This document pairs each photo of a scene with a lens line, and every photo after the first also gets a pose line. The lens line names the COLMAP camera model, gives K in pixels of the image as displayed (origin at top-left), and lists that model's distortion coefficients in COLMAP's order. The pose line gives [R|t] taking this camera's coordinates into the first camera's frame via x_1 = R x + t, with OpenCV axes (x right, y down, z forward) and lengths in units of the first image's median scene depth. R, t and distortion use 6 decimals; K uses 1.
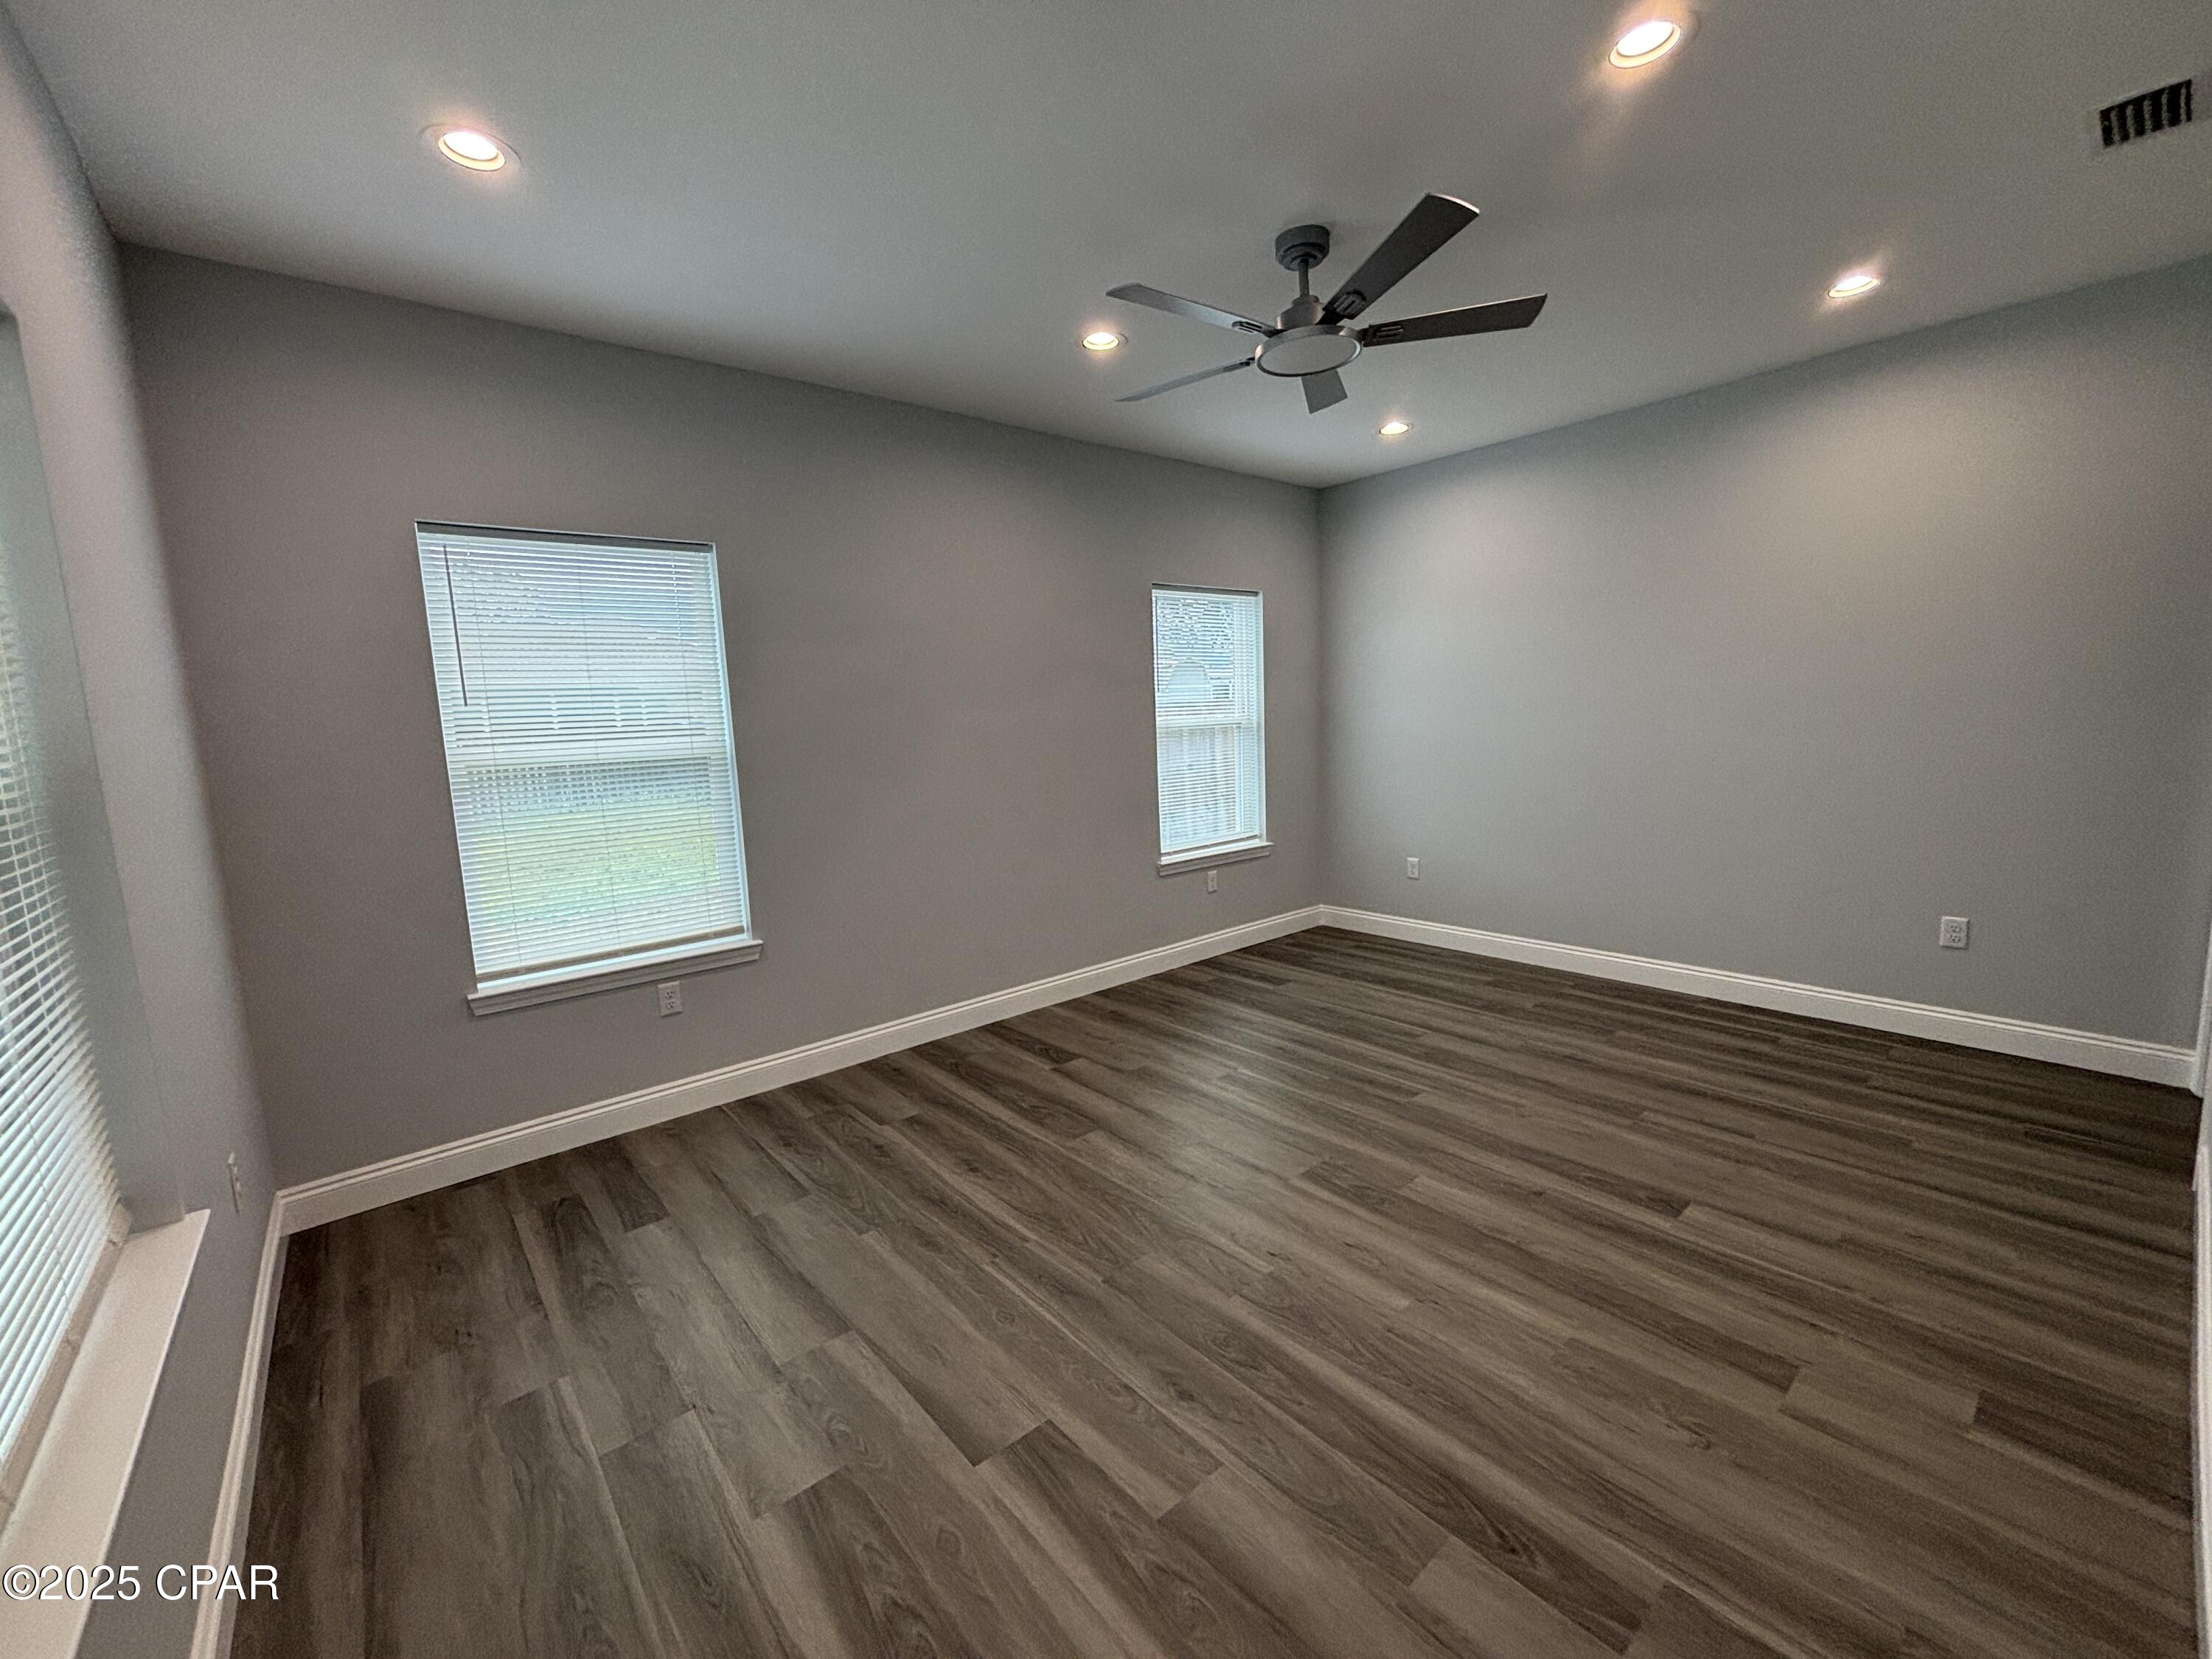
lens RADIAL K [[892.3, 0, 1106.7], [0, 892.3, 828.6], [0, 0, 1]] dist [0.001346, 0.000099]
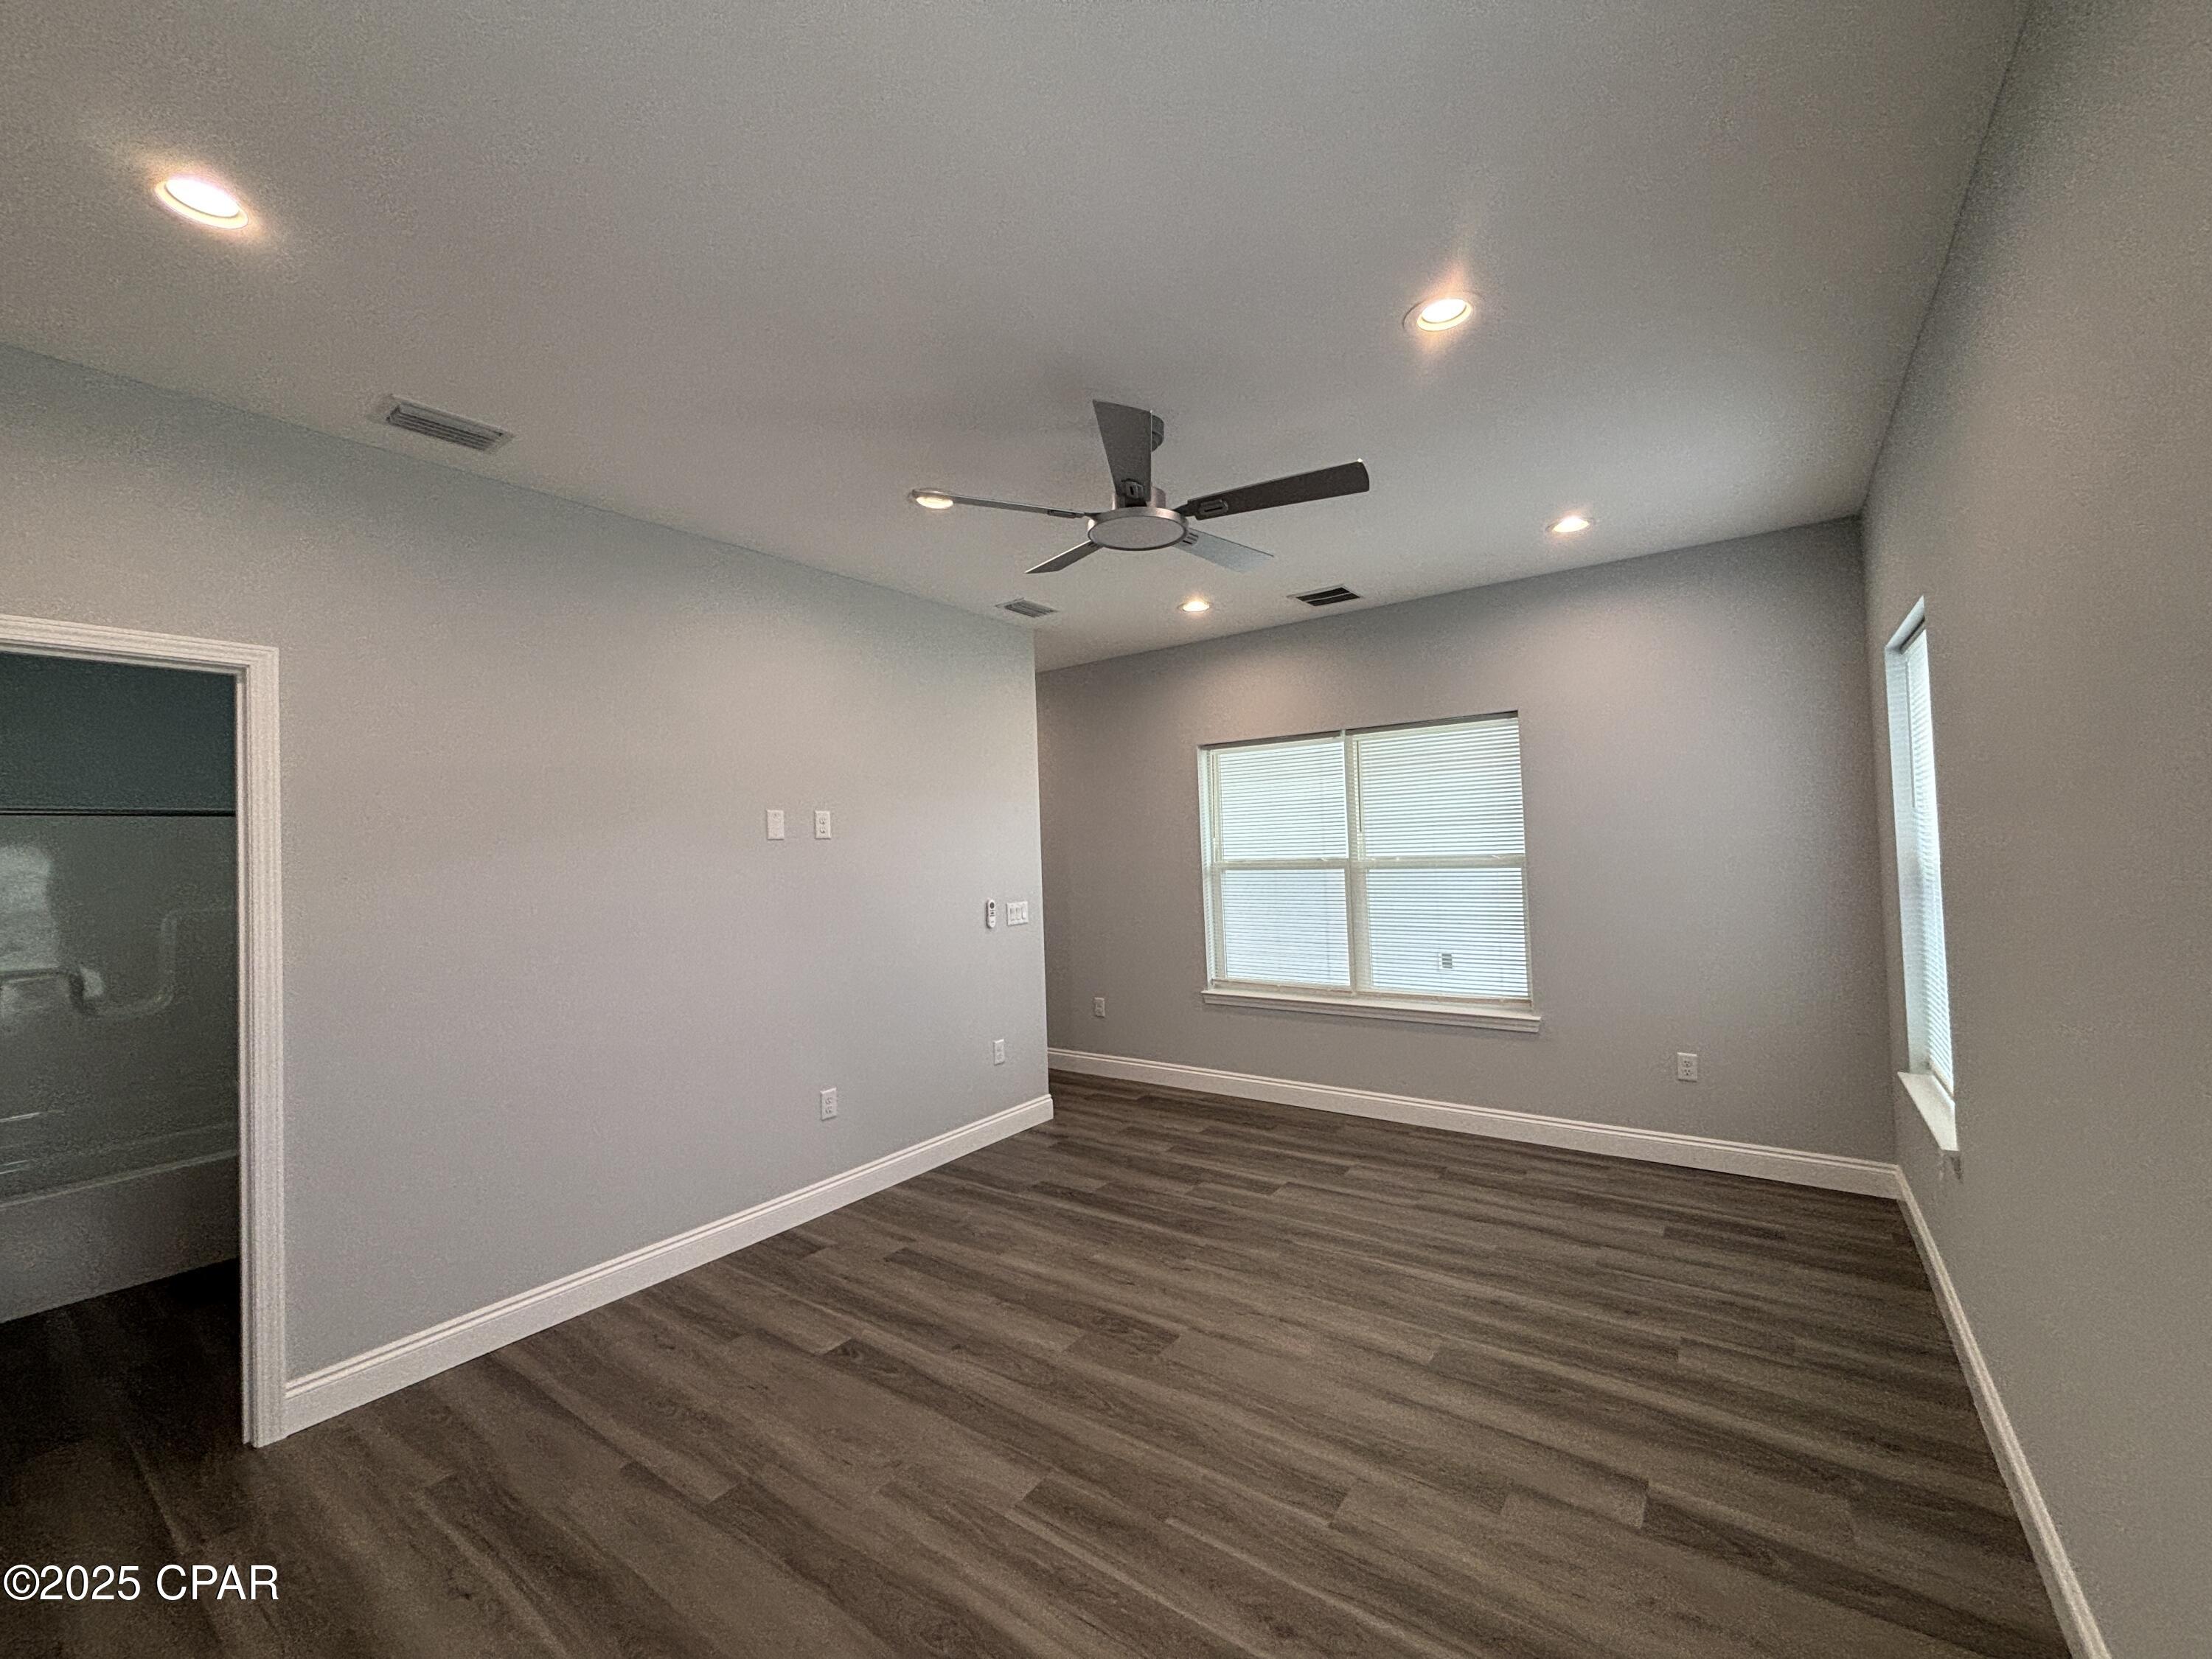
lens RADIAL K [[892.3, 0, 1105.9], [0, 892.3, 827.2], [0, 0, 1]] dist [0.001346, 0.000099]
pose [[-0.968522, 0.068762, -0.239243, 0.518215], [0.043257, 0.992959, 0.110277, -0.299409], [0.245141, 0.096457, -0.964677, 1.972521]]
